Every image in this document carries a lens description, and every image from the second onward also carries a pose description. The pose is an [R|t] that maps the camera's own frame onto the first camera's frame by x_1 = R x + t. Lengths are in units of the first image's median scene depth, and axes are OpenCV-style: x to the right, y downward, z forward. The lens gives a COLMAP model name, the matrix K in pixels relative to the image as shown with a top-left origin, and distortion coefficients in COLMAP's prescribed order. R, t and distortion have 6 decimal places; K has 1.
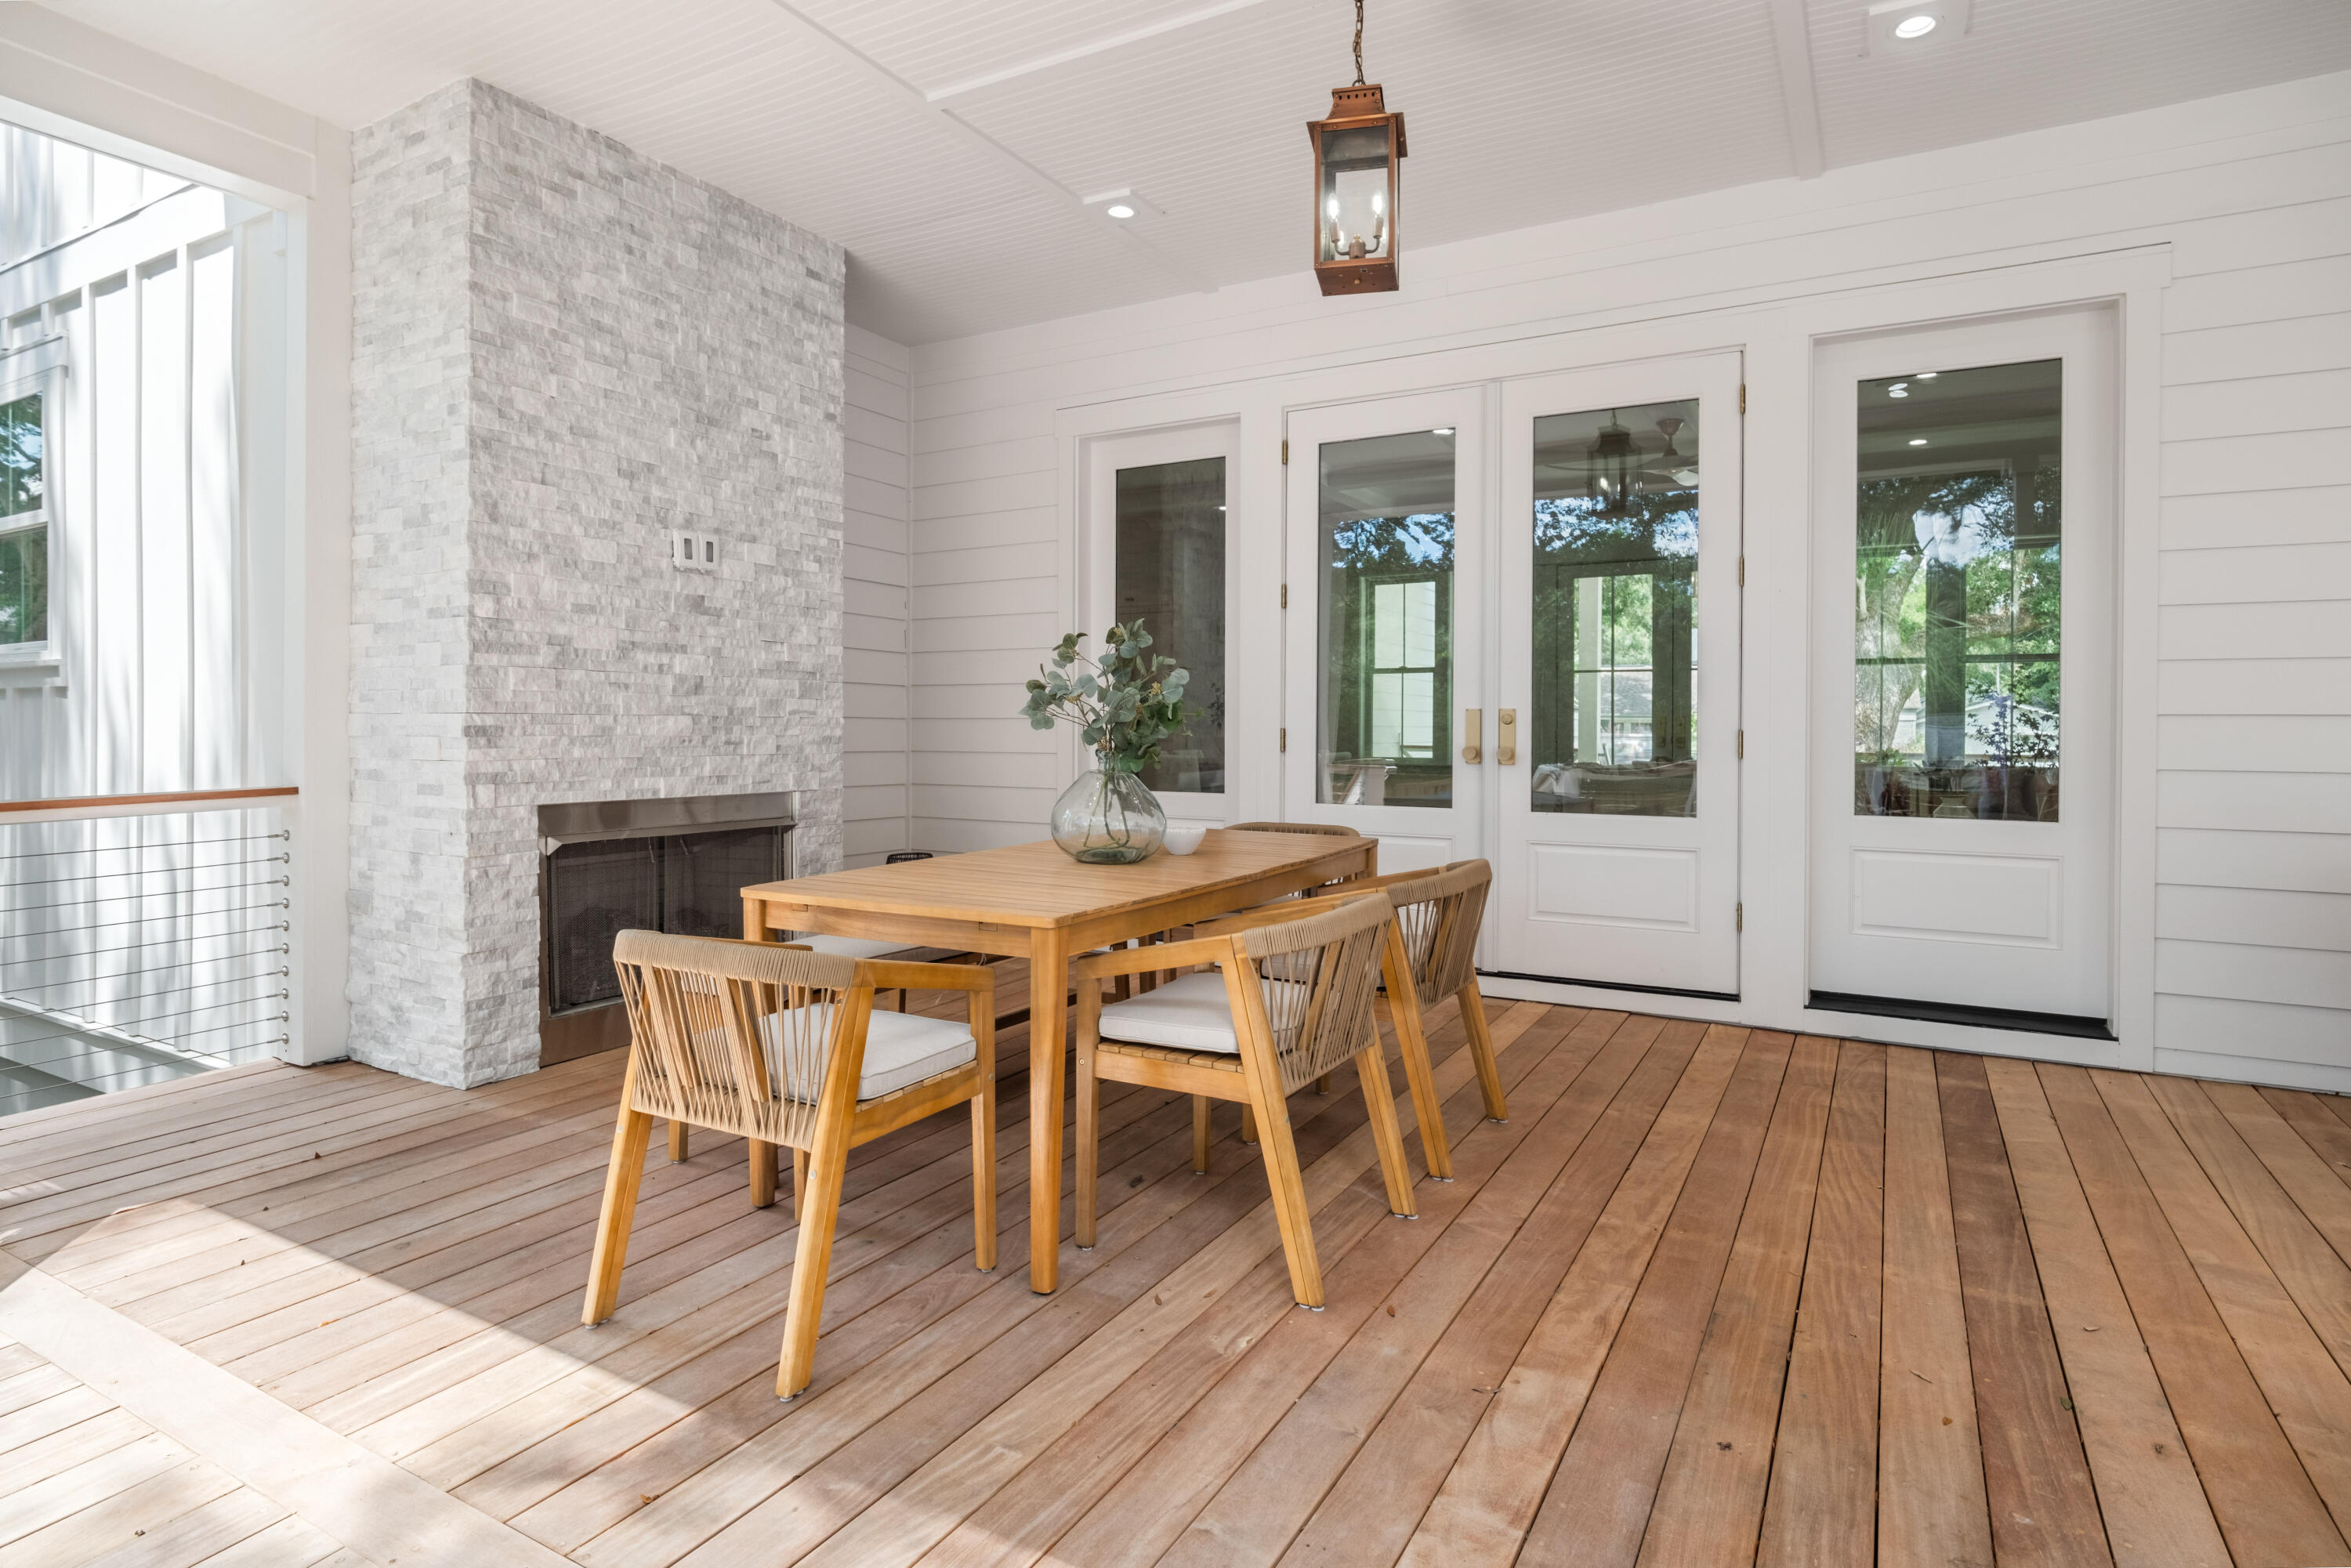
lens RADIAL K [[1251.6, 0, 1173.1], [0, 1251.6, 745.4], [0, 0, 1]] dist [-0.017266, 0.000596]
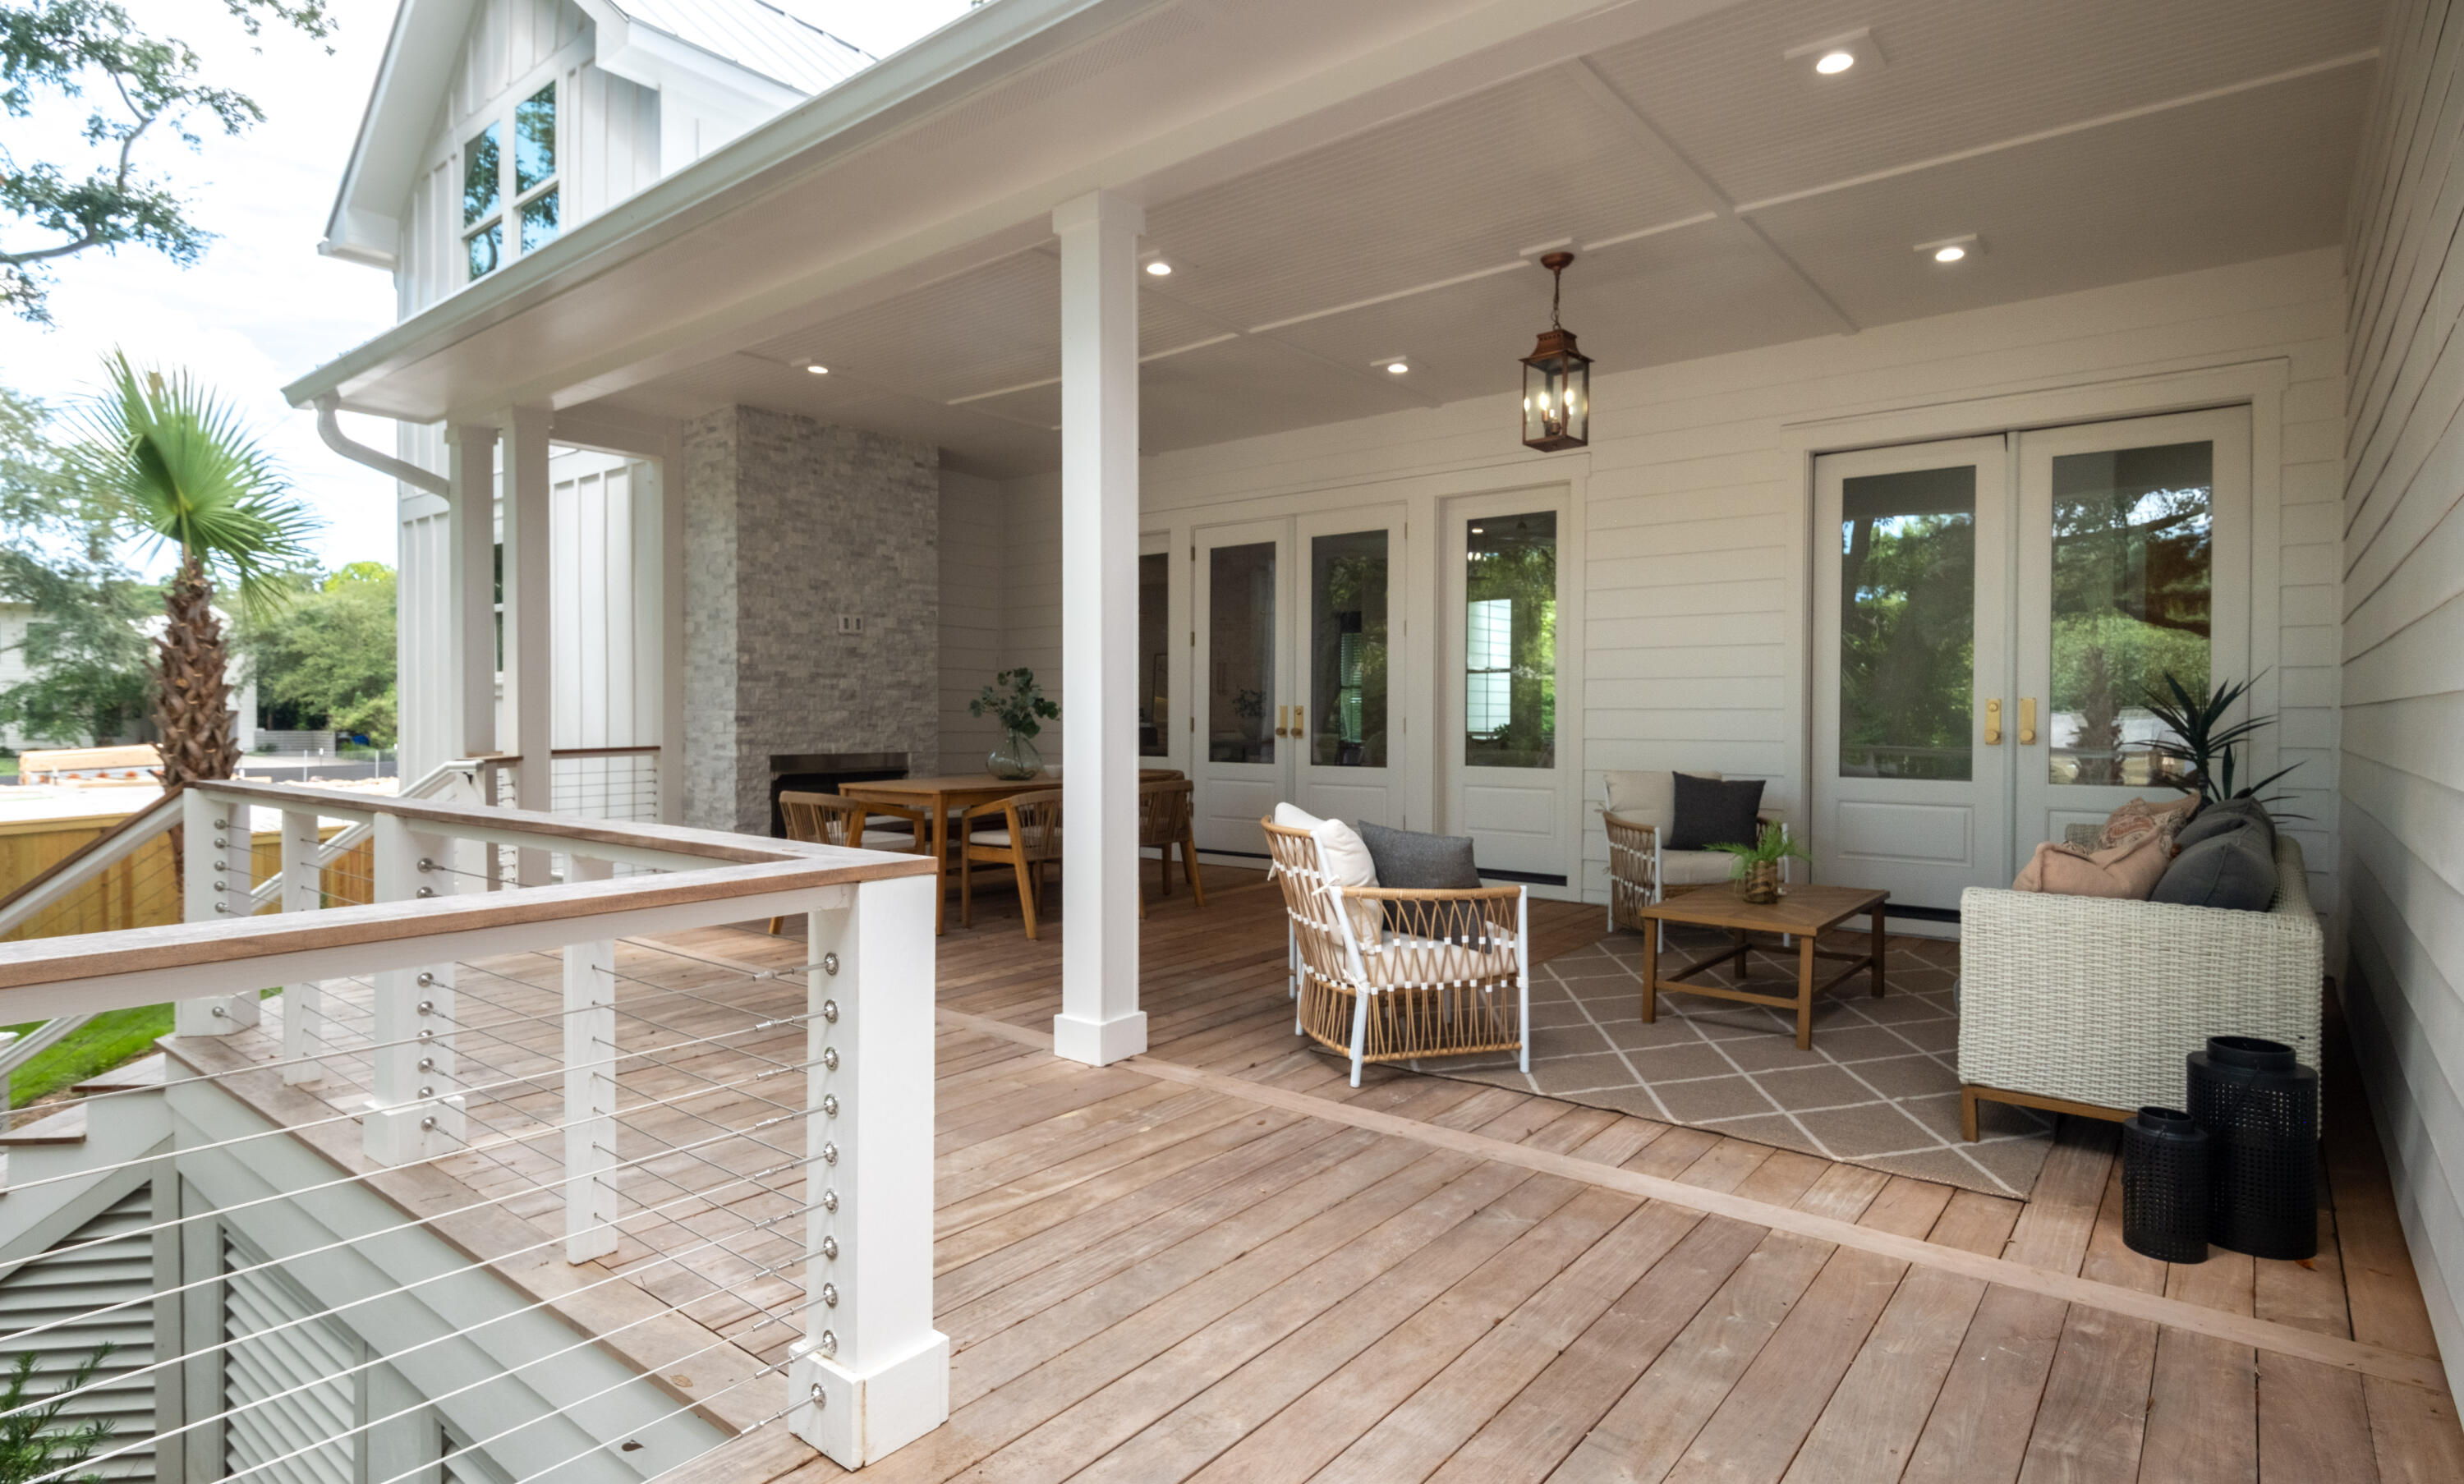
lens RADIAL K [[1260.3, 0, 1232.0], [0, 1260.3, 742.0], [0, 0, 1]] dist [0.000488, -0.000041]
pose [[0.987148, 0.002191, -0.159792, 0.542372], [-0.001270, 0.999982, 0.005865, 0.012899], [0.159802, -0.005587, 0.987133, -0.875717]]
